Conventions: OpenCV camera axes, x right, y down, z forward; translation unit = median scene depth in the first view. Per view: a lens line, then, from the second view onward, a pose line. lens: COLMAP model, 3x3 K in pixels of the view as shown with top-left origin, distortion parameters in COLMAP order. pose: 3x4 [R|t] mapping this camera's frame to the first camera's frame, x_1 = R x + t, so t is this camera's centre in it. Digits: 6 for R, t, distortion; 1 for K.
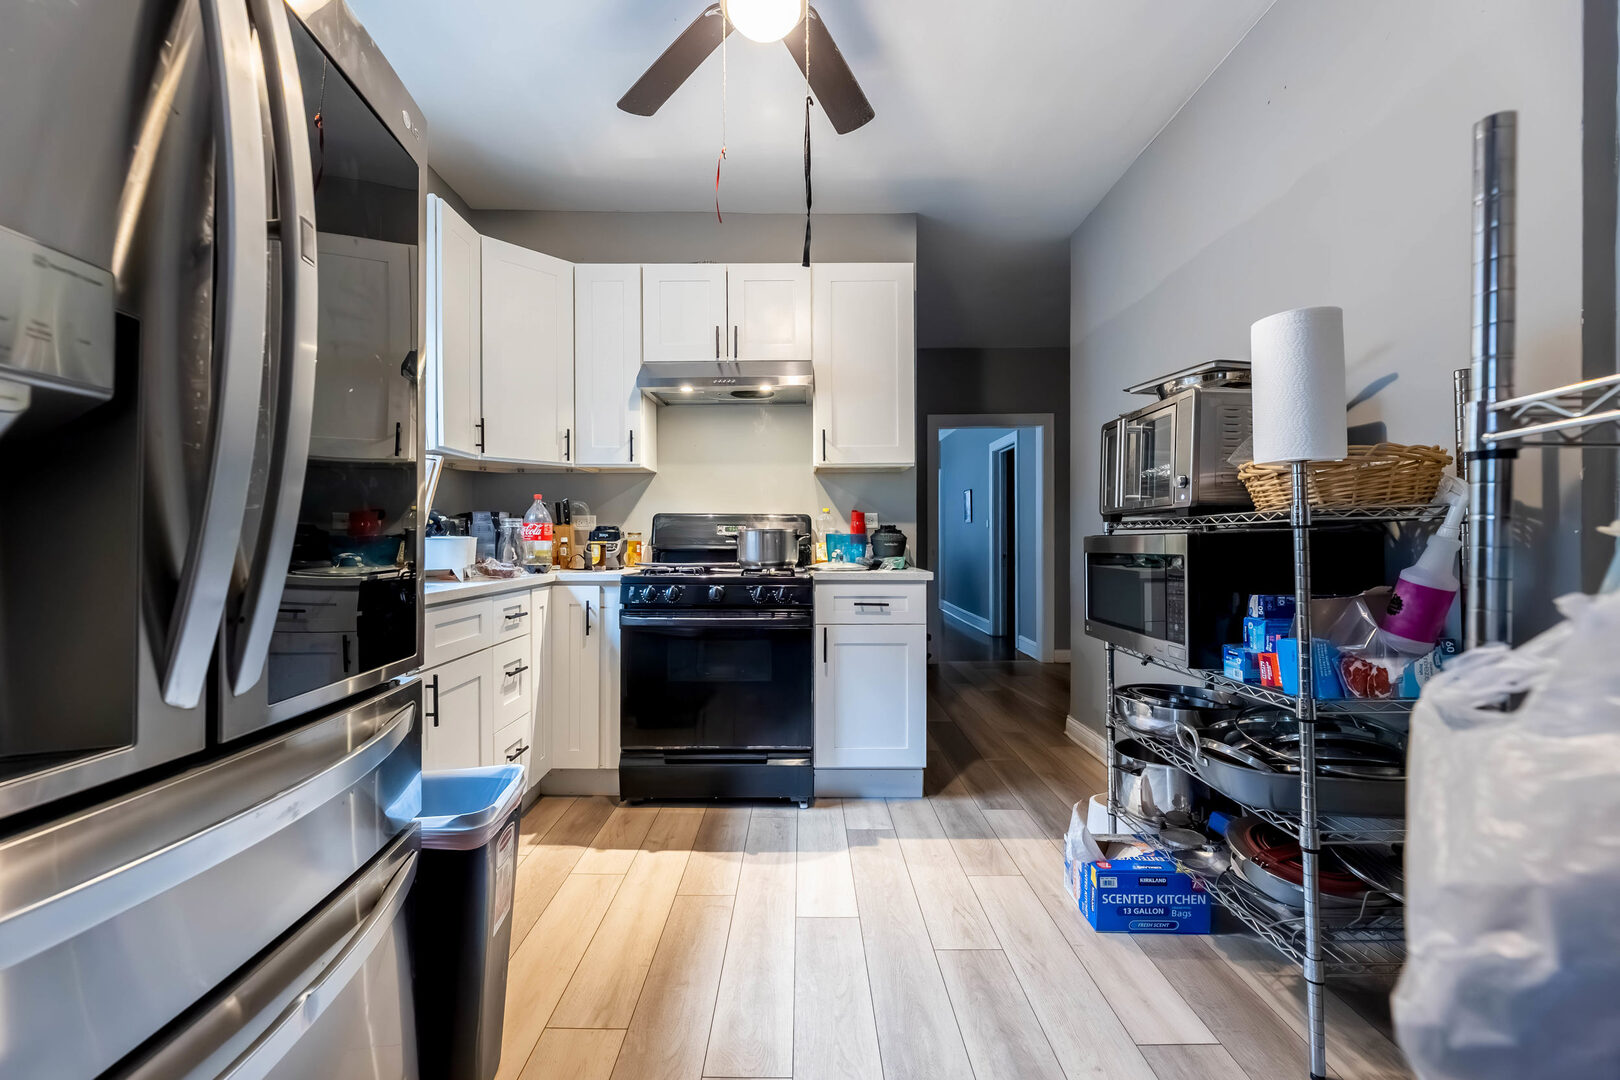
lens RADIAL K [[682.4, 0, 810.0], [0, 682.4, 540.0], [0, 0, 1]] dist [-0.000825, -0.000270]
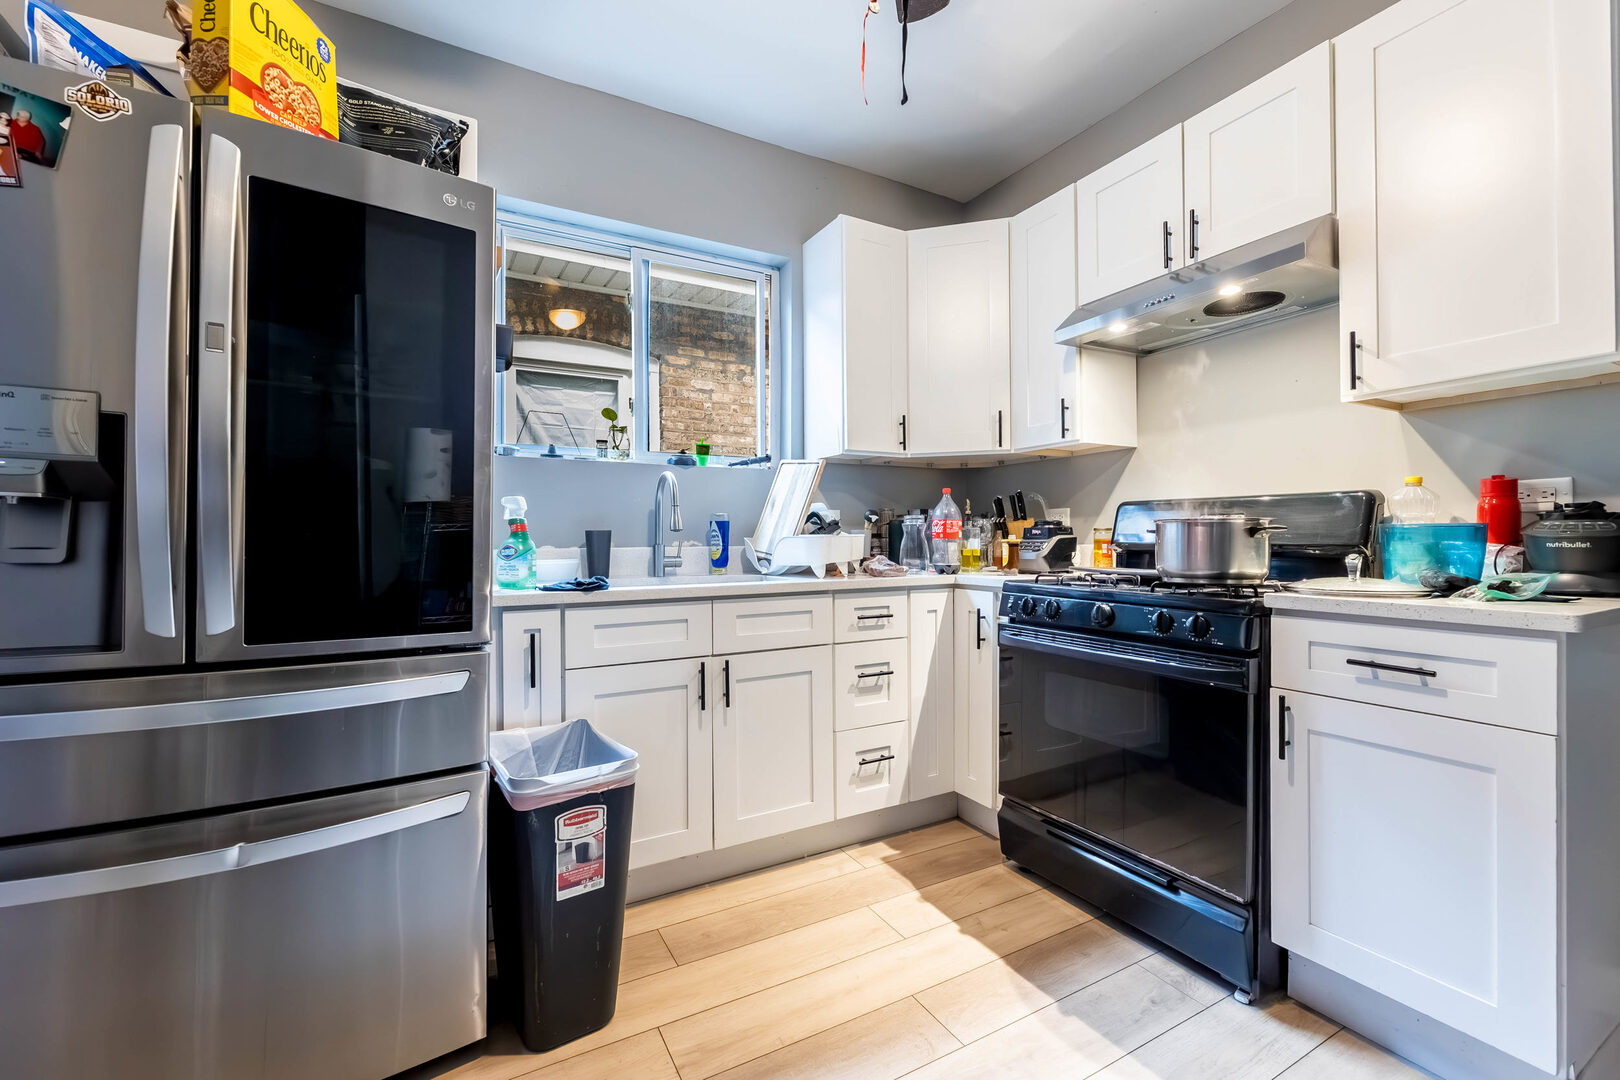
lens RADIAL K [[682.4, 0, 810.0], [0, 682.4, 540.0], [0, 0, 1]] dist [-0.000825, -0.000270]
pose [[0.464178, -0.001966, -0.885740, 0.334529], [0.002302, 0.999997, -0.001014, 0.003326], [0.885739, -0.001568, 0.464181, 0.413072]]
